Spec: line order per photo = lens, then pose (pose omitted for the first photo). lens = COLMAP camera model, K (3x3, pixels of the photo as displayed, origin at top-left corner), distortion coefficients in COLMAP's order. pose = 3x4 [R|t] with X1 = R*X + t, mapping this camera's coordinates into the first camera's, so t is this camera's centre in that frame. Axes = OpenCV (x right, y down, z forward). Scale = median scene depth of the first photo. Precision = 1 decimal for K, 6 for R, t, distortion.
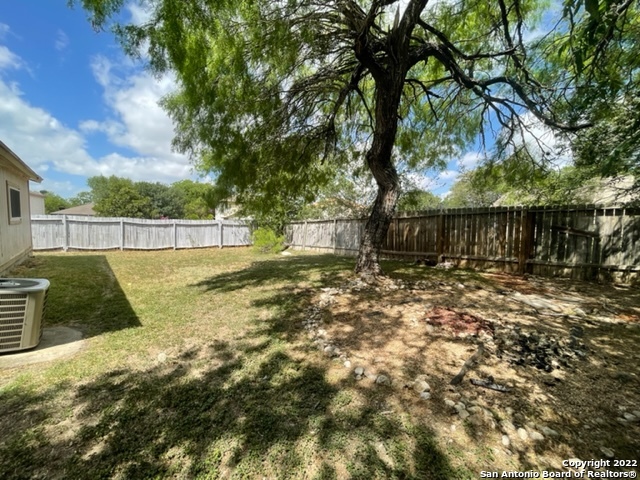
lens RADIAL K [[255.3, 0, 316.6], [0, 255.3, 242.9], [0, 0, 1]] dist [0.003117, -0.001540]
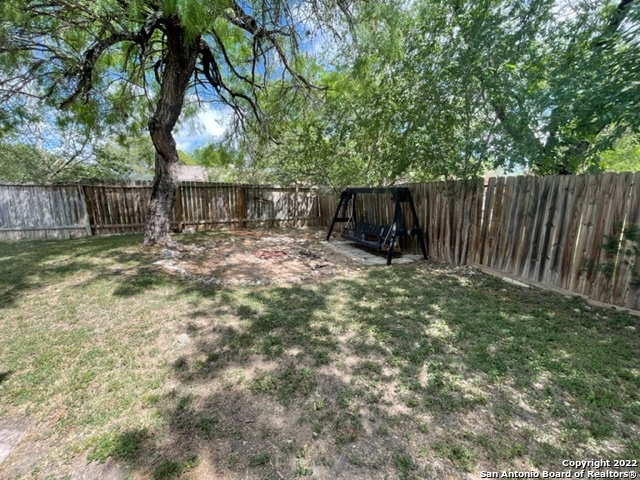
lens RADIAL K [[255.3, 0, 315.3], [0, 255.3, 238.9], [0, 0, 1]] dist [0.003117, -0.001540]
pose [[0.336808, -0.149379, 0.929648, -0.537445], [0.055285, 0.988769, 0.138849, -0.006984], [-0.939949, 0.004630, 0.341284, 0.095624]]
